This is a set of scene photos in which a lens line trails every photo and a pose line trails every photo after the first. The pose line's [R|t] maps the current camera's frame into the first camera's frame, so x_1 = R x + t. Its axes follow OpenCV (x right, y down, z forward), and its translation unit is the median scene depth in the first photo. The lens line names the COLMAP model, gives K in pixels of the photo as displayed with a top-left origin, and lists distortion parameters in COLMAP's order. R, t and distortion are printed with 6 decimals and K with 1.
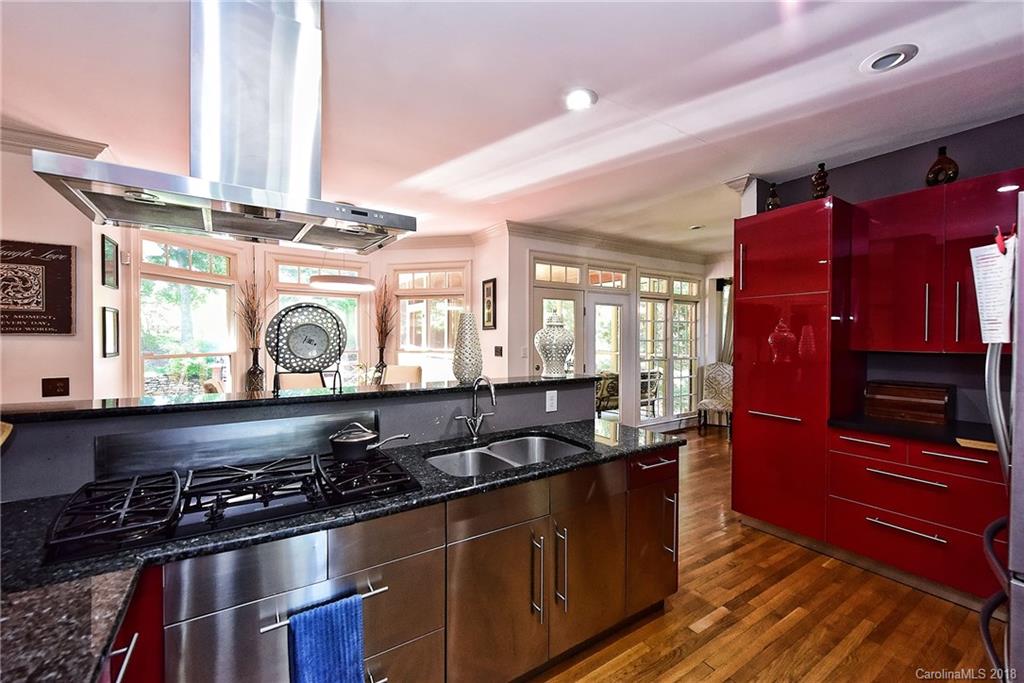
lens RADIAL K [[429.3, 0, 514.0], [0, 429.3, 343.7], [0, 0, 1]] dist [-0.000628, -0.000127]
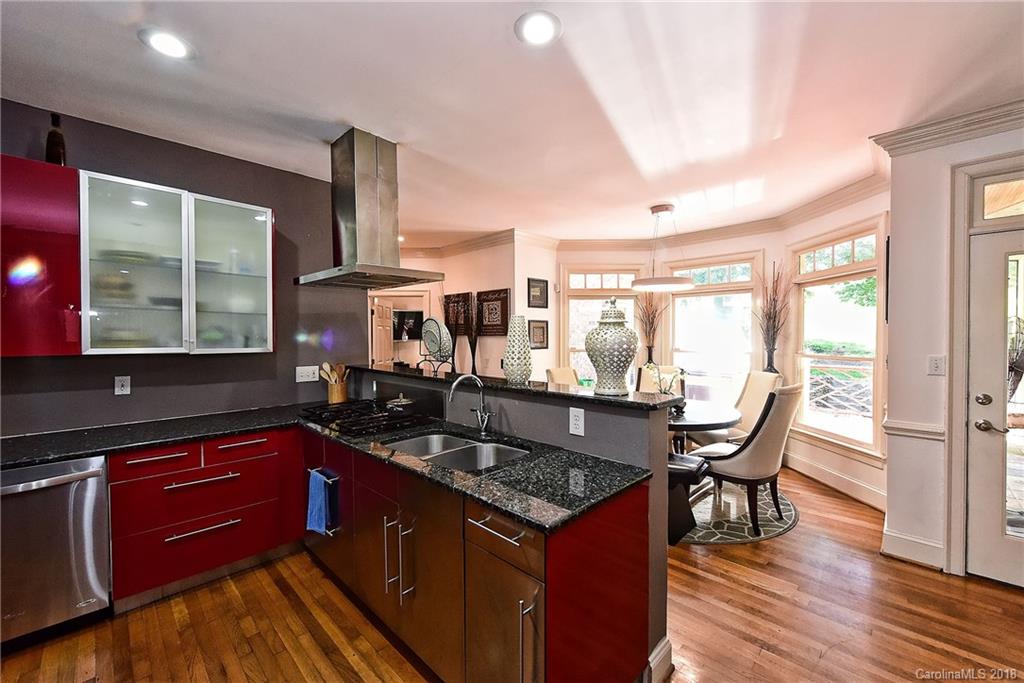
lens RADIAL K [[407.5, 0, 516.3], [0, 407.5, 341.4], [0, 0, 1]] dist [0.002400, 0.000121]
pose [[0.206629, 0.011741, -0.978349, 0.736122], [-0.006990, 0.999920, 0.010523, -0.016922], [0.978394, 0.004665, 0.206695, 0.694309]]
